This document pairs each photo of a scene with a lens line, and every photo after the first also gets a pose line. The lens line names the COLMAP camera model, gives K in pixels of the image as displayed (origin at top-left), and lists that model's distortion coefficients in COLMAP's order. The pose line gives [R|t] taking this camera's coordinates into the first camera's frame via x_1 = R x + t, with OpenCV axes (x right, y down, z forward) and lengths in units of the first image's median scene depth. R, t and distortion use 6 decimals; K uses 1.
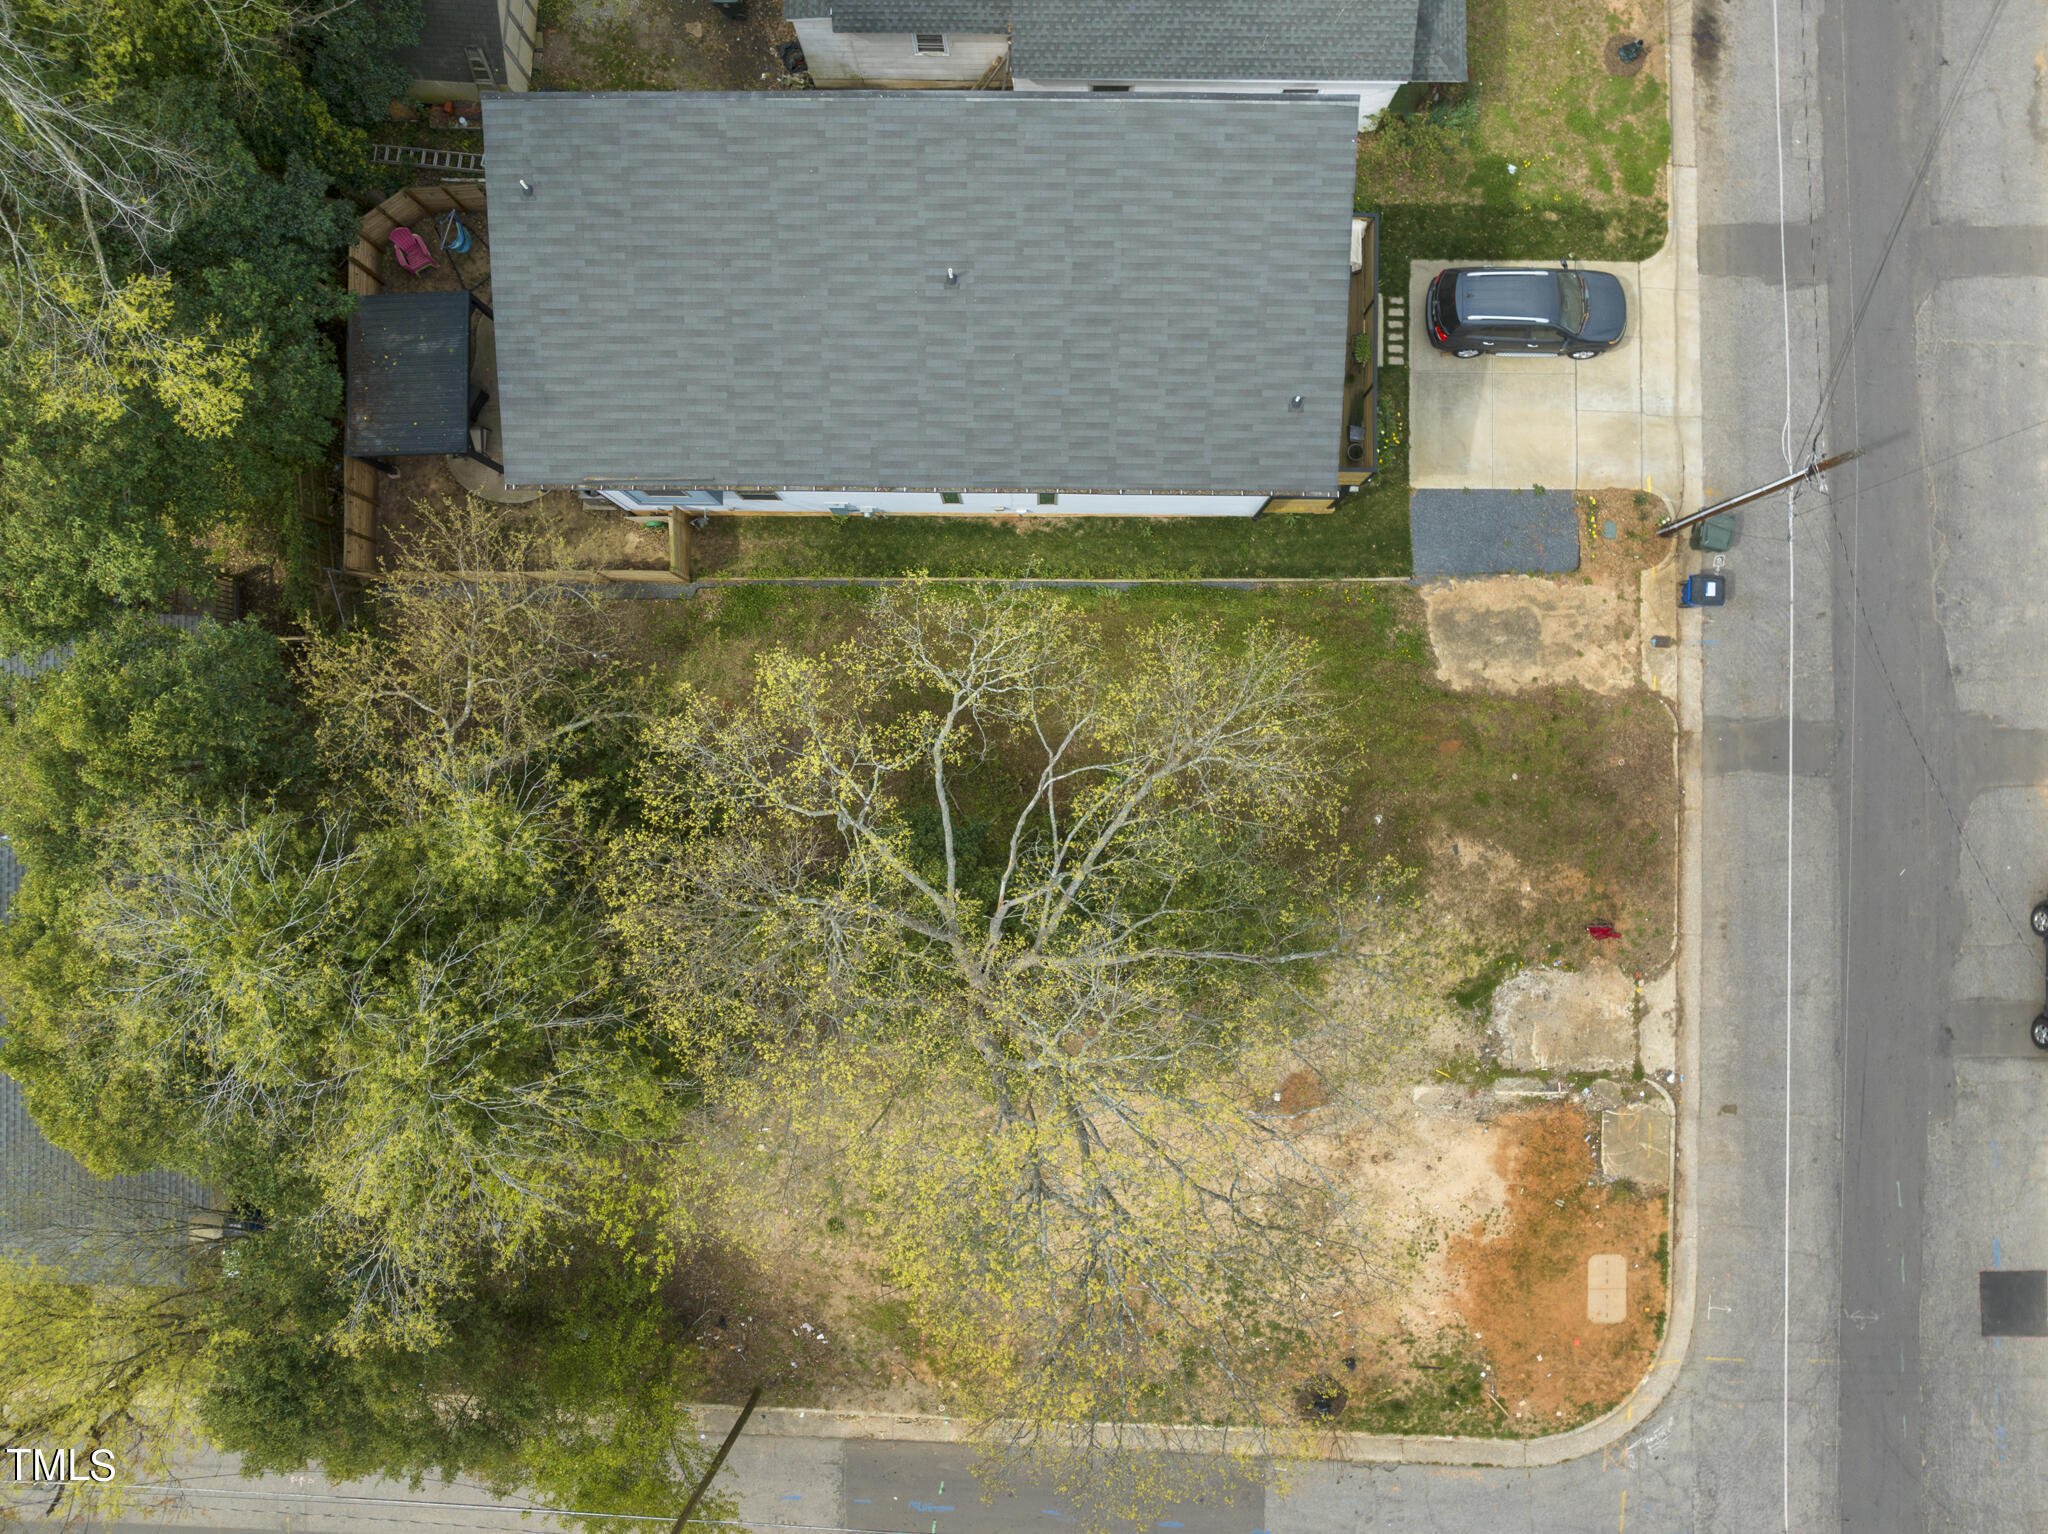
lens RADIAL K [[1432.7, 0, 1027.2], [0, 1432.7, 764.9], [0, 0, 1]] dist [-0.033012, -0.006068]
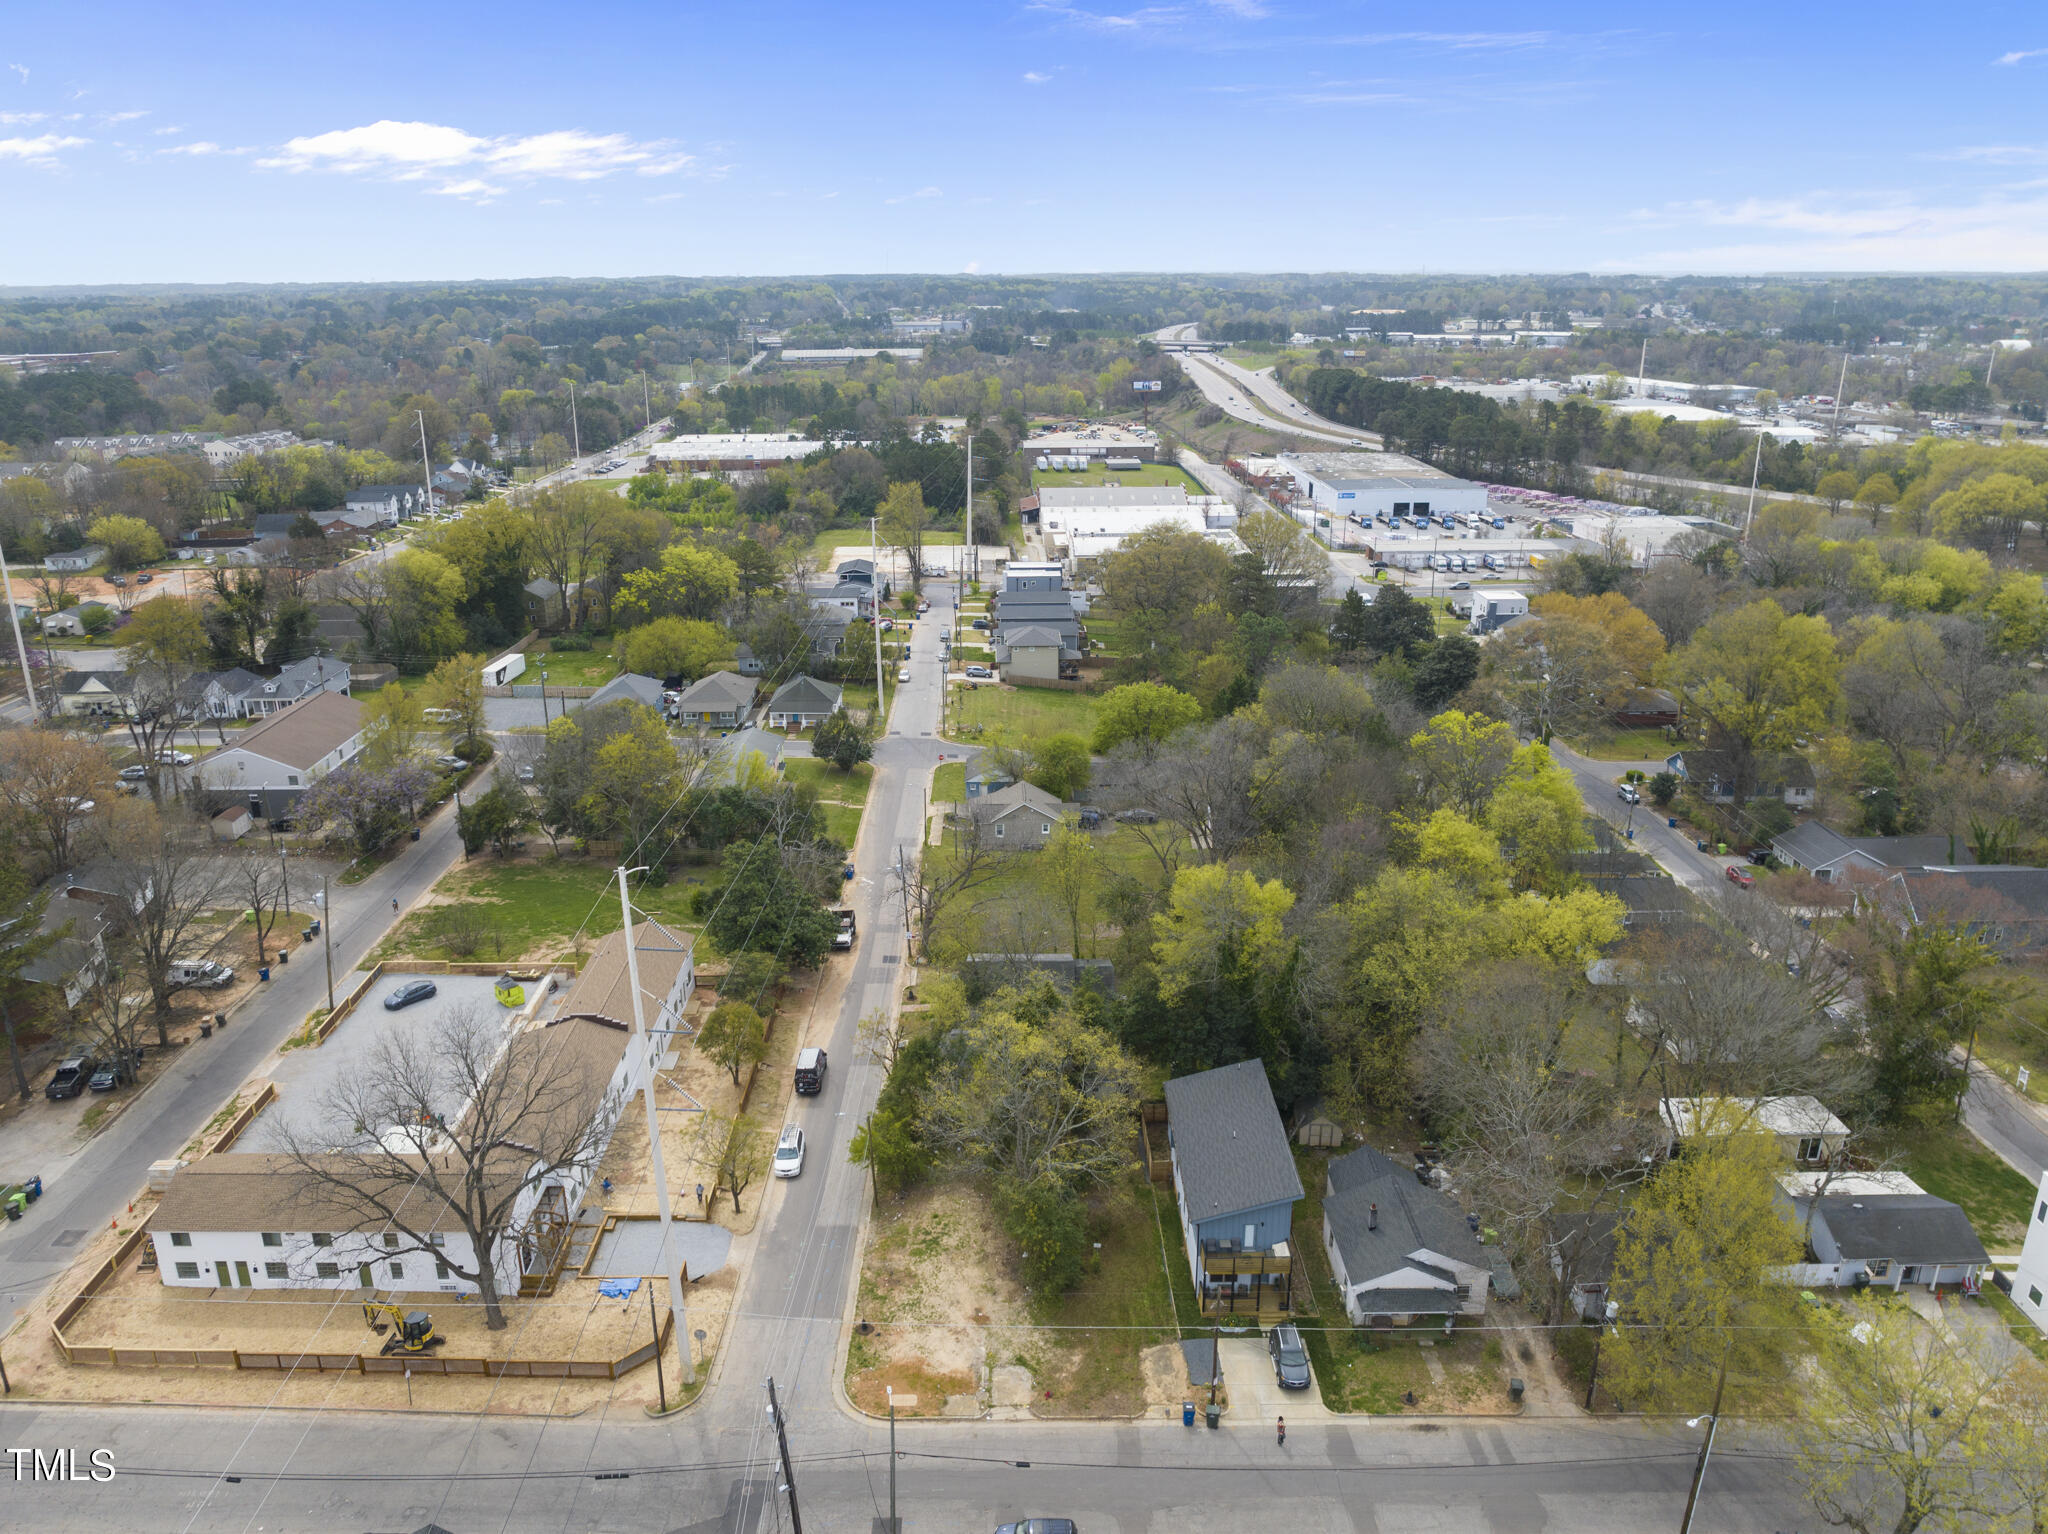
lens RADIAL K [[1432.7, 0, 1015.8], [0, 1432.7, 766.2], [0, 0, 1]] dist [-0.033012, -0.006068]
pose [[0.016243, 0.334216, -0.942357, 2.374500], [-0.999734, 0.020845, -0.009839, 0.174859], [0.016355, 0.942266, 0.334465, -0.861491]]
